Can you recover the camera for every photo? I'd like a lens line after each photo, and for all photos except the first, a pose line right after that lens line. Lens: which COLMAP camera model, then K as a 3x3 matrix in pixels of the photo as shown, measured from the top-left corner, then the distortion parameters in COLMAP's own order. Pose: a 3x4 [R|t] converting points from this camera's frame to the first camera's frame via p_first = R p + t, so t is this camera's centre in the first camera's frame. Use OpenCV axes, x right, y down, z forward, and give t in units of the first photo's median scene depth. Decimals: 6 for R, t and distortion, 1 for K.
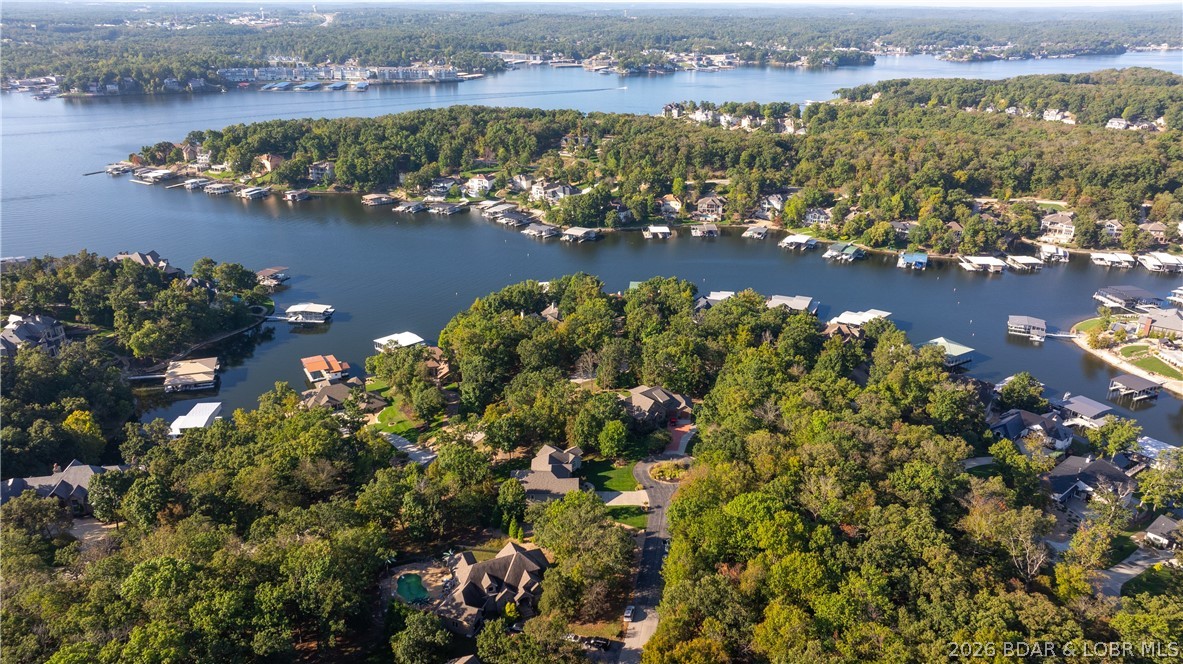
lens RADIAL K [[840.7, 0, 590.3], [0, 840.7, 329.2], [0, 0, 1]] dist [0.008029, 0.008998]
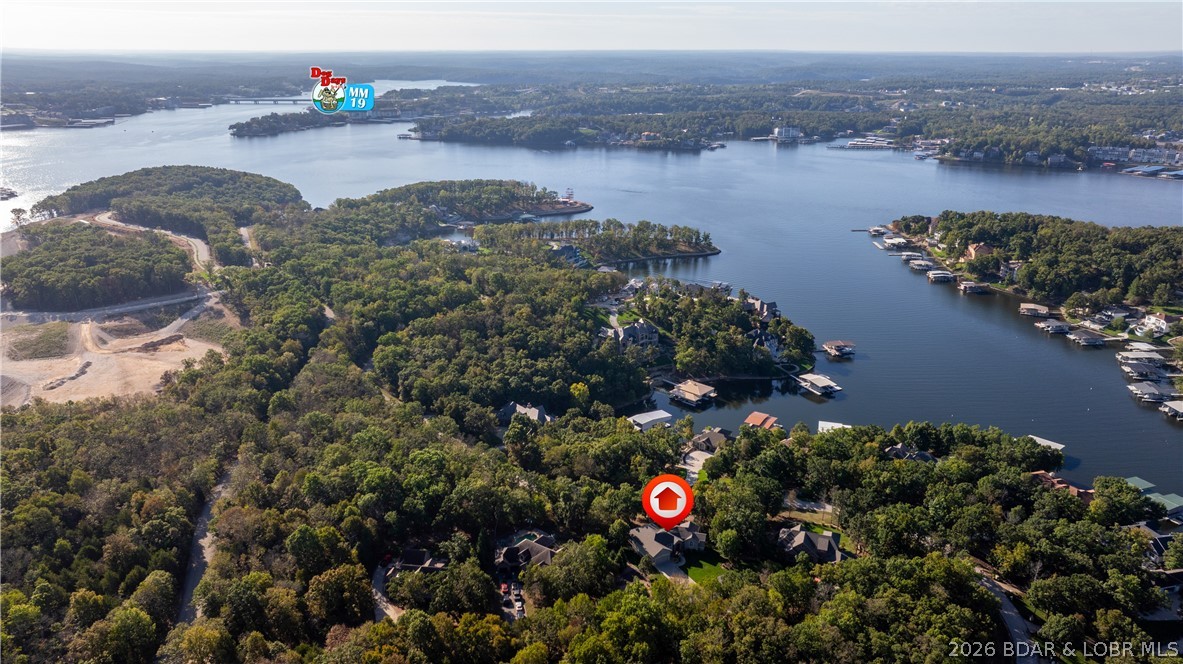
lens RADIAL K [[840.7, 0, 589.7], [0, 840.7, 333.5], [0, 0, 1]] dist [0.008029, 0.008998]
pose [[0.503671, 0.280911, -0.816948, 0.256342], [-0.320158, 0.939015, 0.125498, -0.073808], [0.802380, 0.198343, 0.562891, 0.028593]]
